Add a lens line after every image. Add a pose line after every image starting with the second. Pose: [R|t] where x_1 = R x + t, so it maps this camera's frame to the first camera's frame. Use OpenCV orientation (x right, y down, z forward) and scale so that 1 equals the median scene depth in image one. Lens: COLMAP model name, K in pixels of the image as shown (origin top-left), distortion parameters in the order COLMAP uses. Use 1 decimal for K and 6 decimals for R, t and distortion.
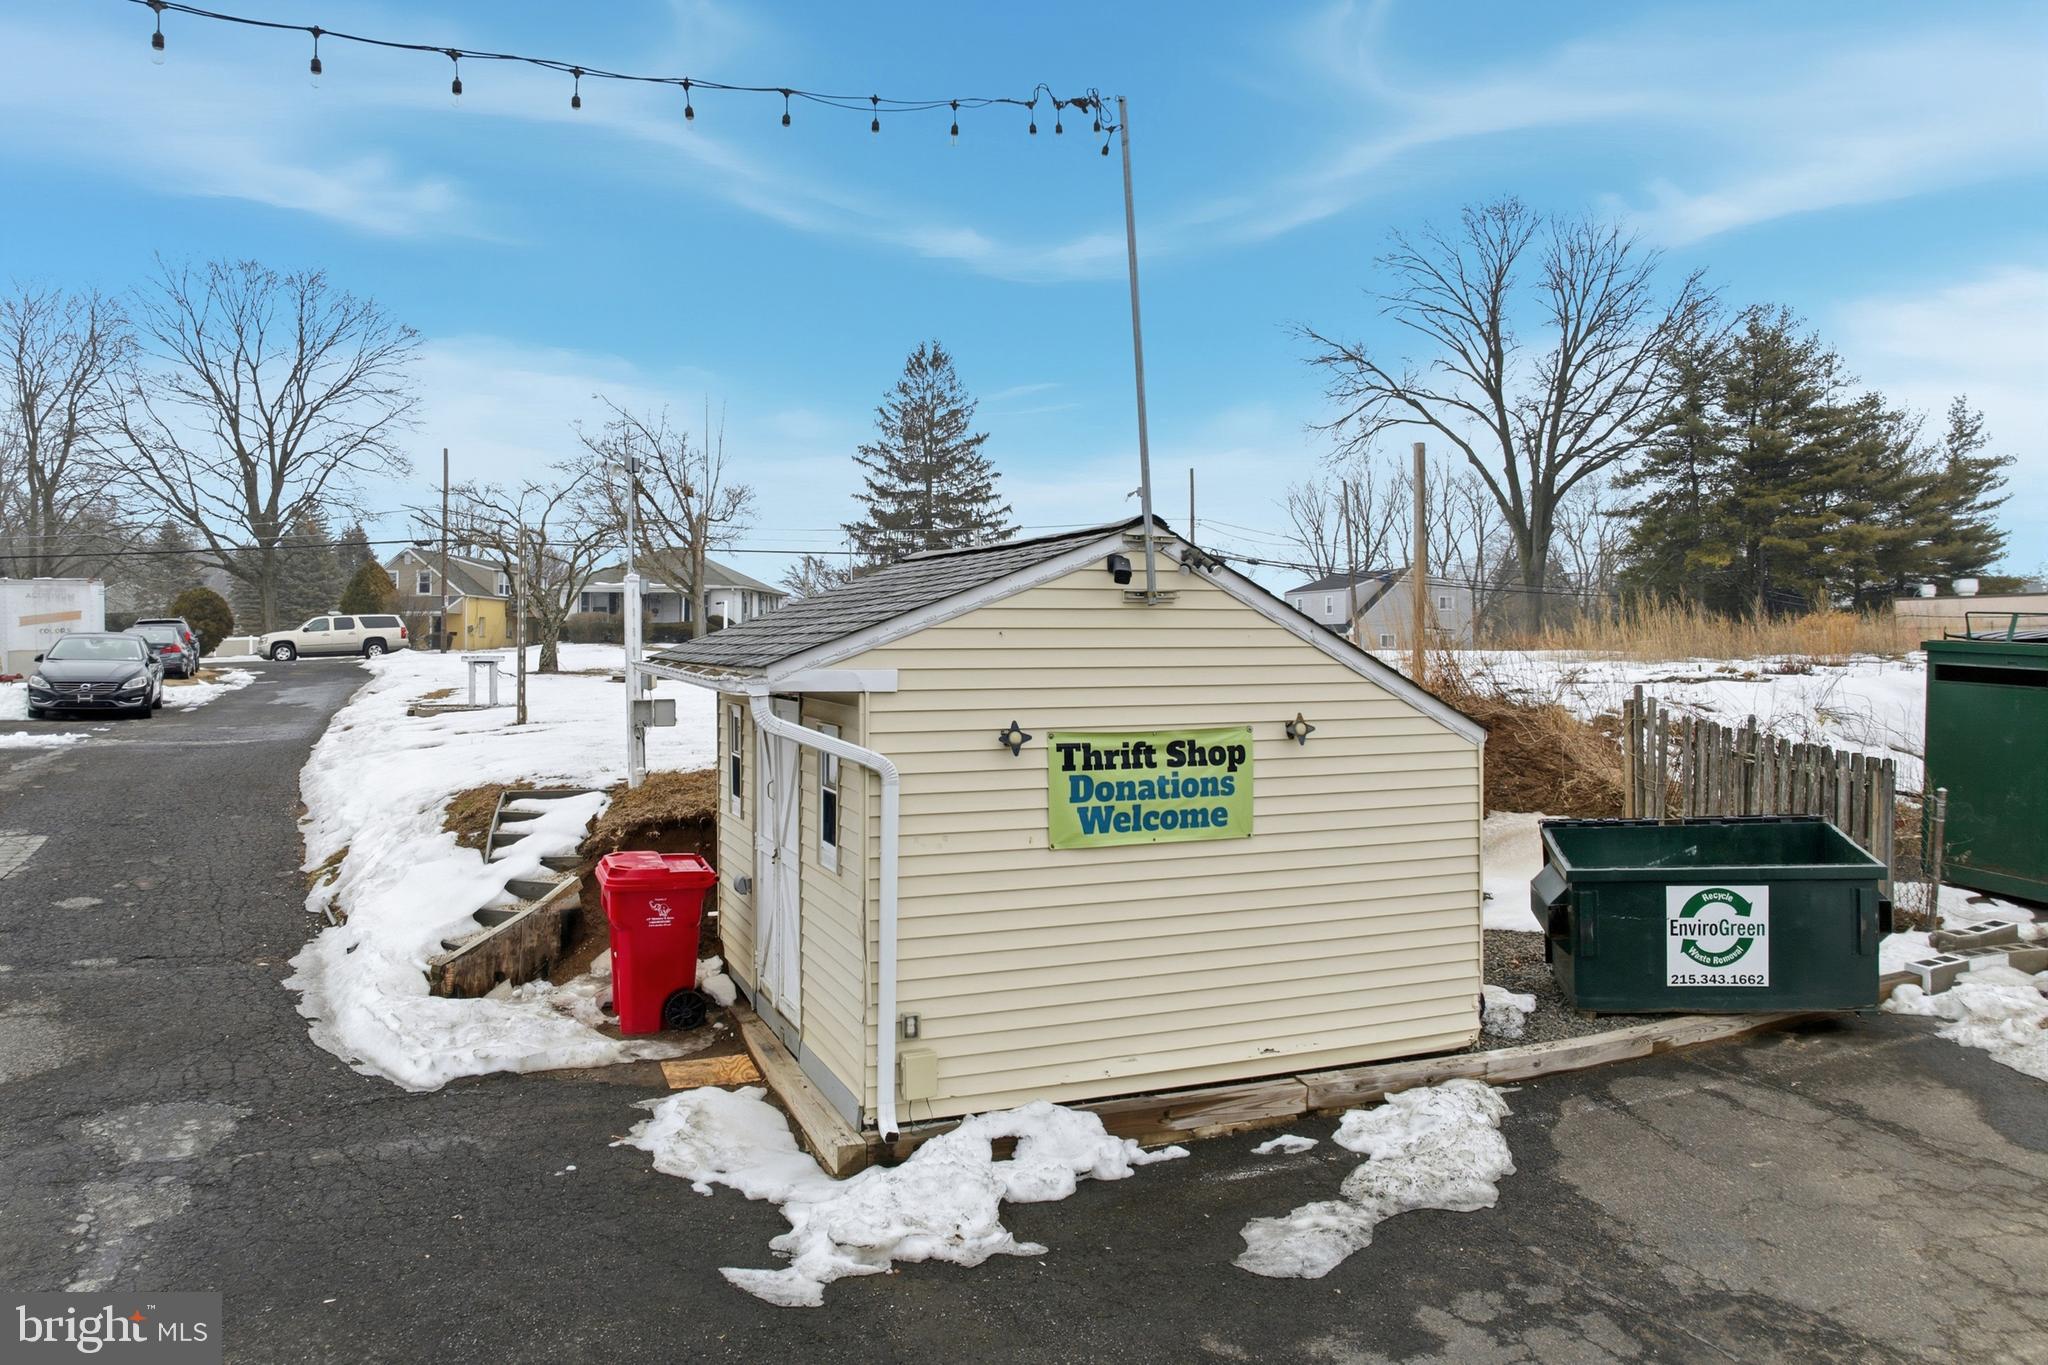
lens RADIAL K [[1442.4, 0, 1022.8], [0, 1442.4, 638.4], [0, 0, 1]] dist [-0.045777, 0.011395]
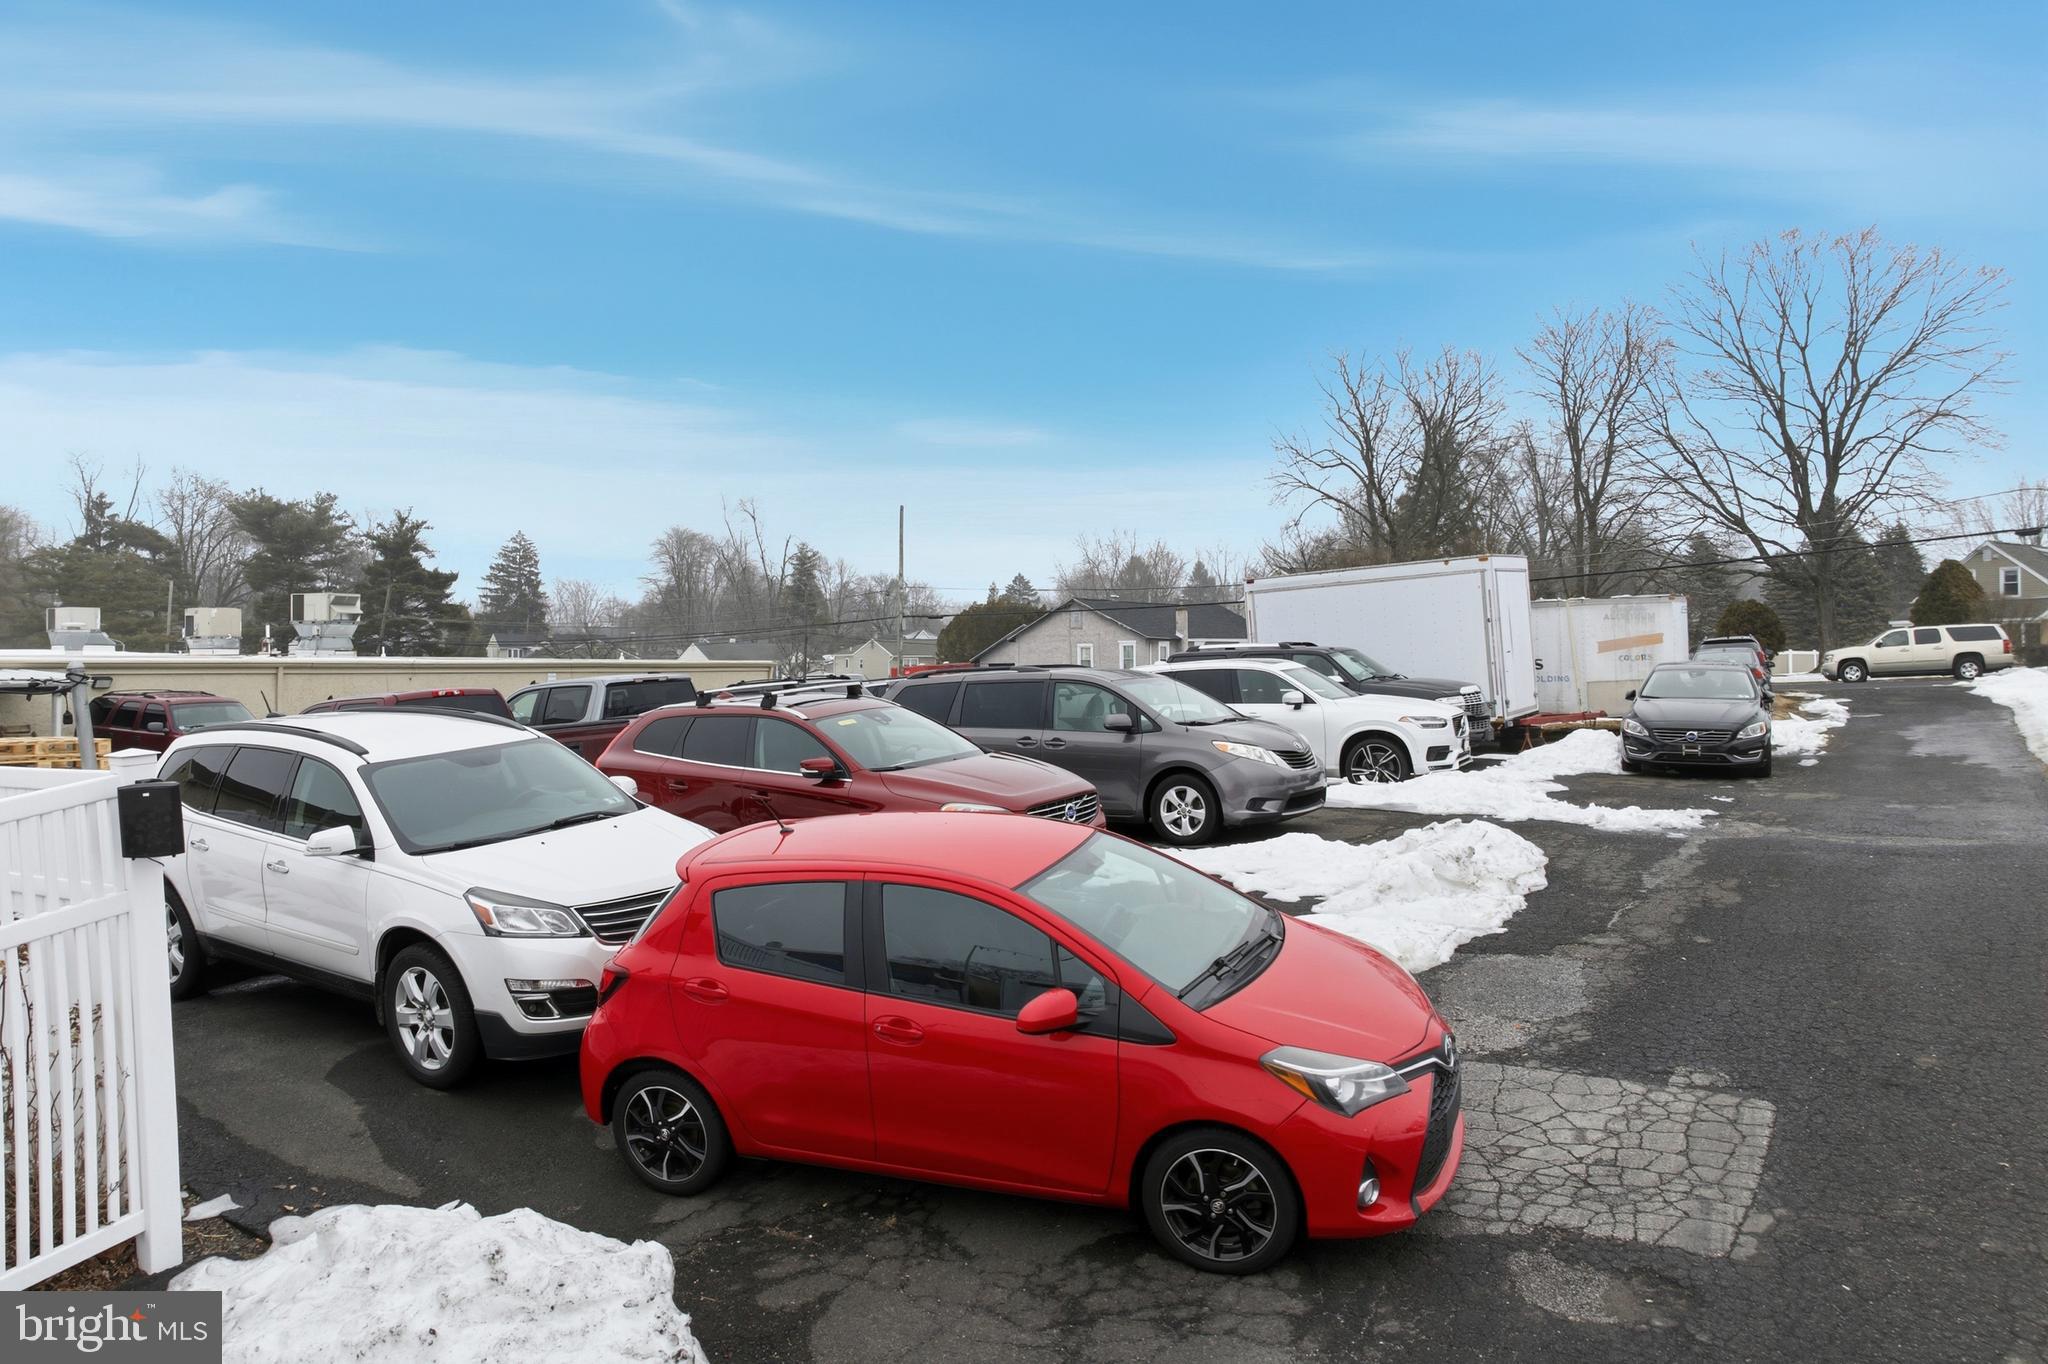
lens RADIAL K [[1446.3, 0, 1019.6], [0, 1446.3, 680.4], [0, 0, 1]] dist [-0.036725, -0.009304]
pose [[0.562552, 0.002872, -0.826757, -0.239026], [0.015915, 0.999771, 0.014302, -0.012972], [0.826608, -0.021203, 0.562378, 0.280695]]
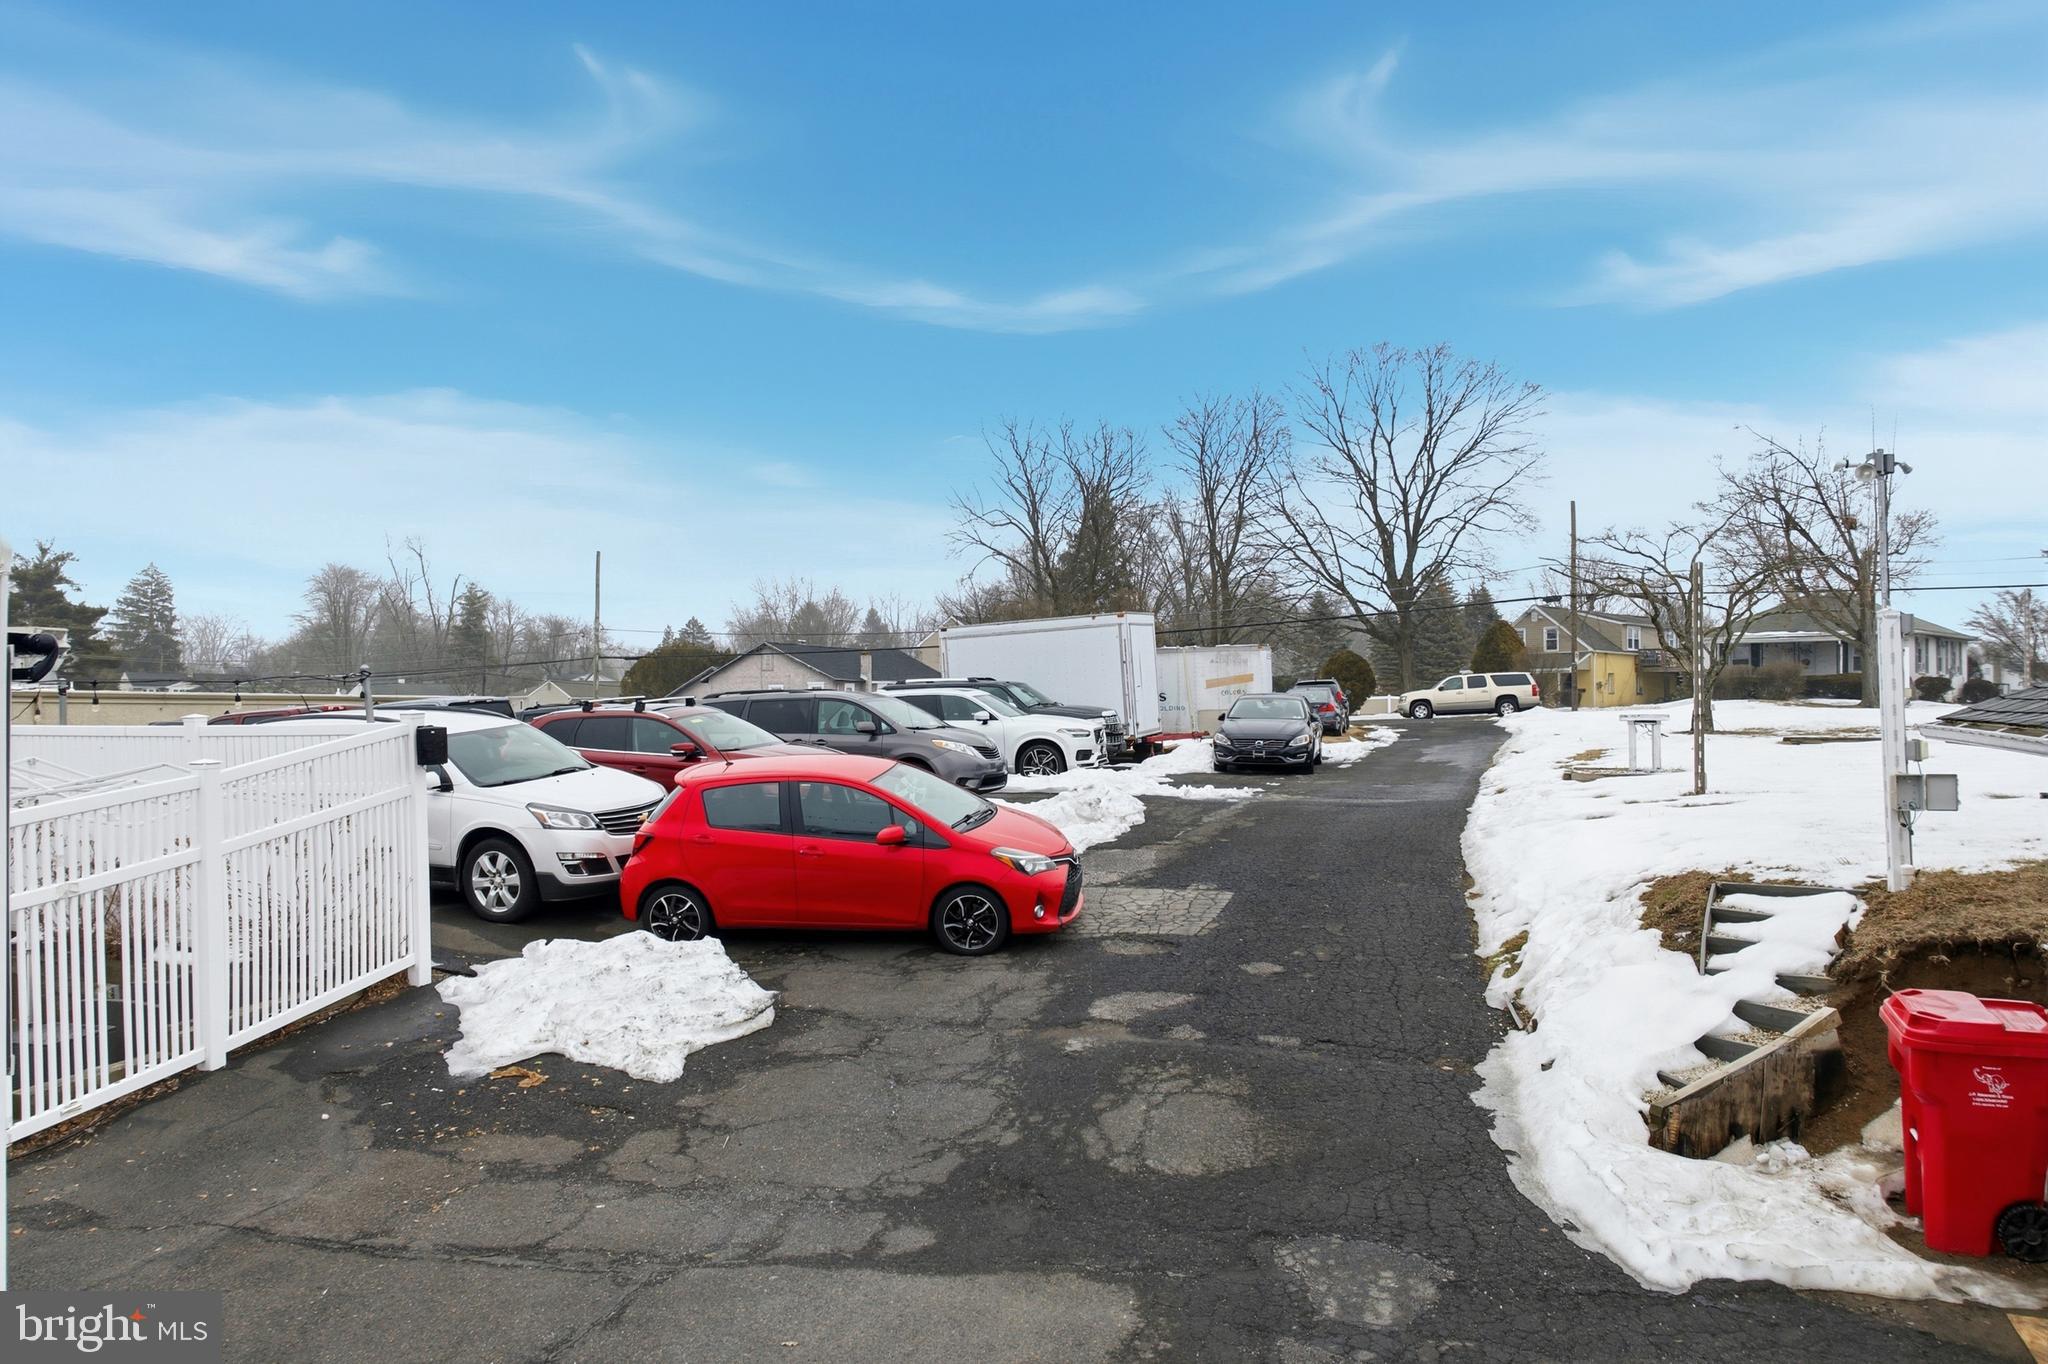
lens RADIAL K [[1436.2, 0, 989.1], [0, 1436.2, 688.6], [0, 0, 1]] dist [-0.047015, 0.004721]
pose [[0.720292, -0.013478, -0.693540, -0.053323], [0.010145, 0.999909, -0.008895, -0.000293], [0.693597, -0.000629, 0.720363, 0.072437]]
